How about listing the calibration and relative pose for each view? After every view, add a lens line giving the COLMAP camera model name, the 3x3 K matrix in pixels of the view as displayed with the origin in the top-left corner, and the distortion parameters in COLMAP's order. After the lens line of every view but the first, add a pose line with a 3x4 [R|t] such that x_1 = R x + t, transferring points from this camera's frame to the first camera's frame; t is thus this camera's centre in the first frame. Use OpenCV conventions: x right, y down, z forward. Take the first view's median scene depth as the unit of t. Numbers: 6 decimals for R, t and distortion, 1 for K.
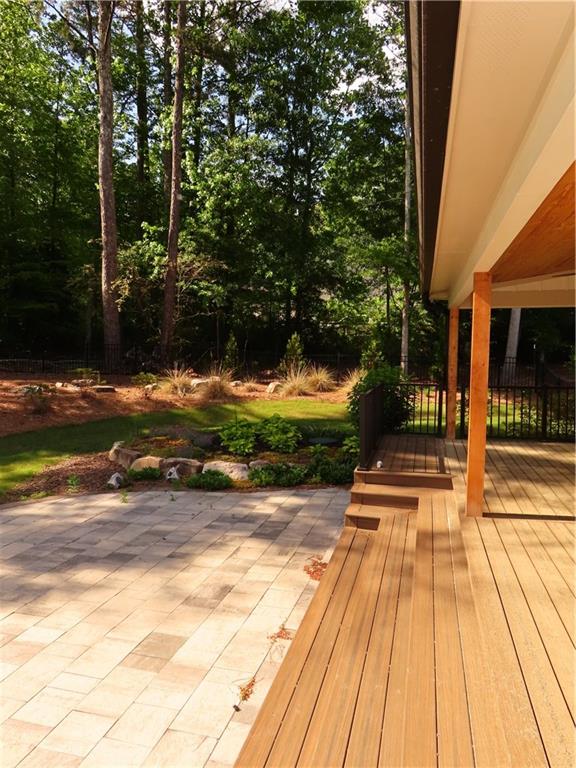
lens RADIAL K [[542.1, 0, 284.2], [0, 542.1, 386.4], [0, 0, 1]] dist [-0.009604, 0.006278]
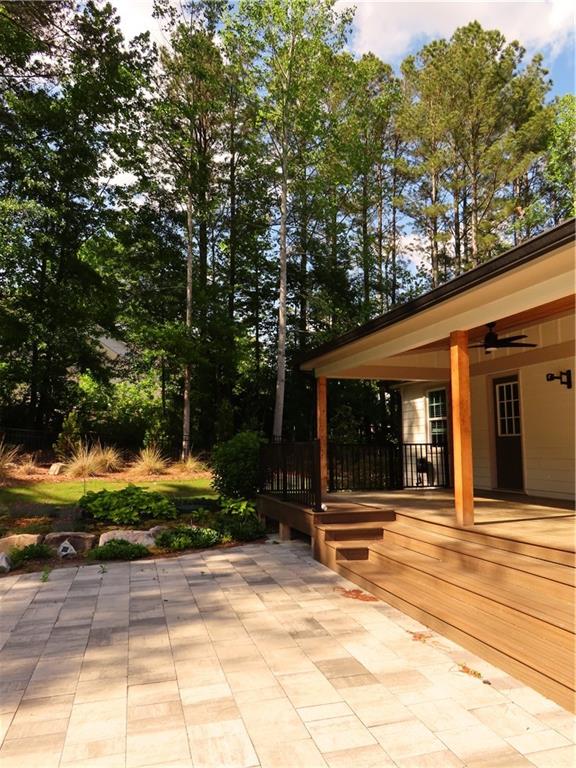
lens RADIAL K [[542.1, 0, 286.3], [0, 542.1, 384.9], [0, 0, 1]] dist [-0.009604, 0.006278]
pose [[0.852083, 0.052548, 0.520762, -0.600678], [0.041604, 0.985000, -0.167465, 0.106663], [-0.521750, 0.164360, 0.837116, 0.129799]]
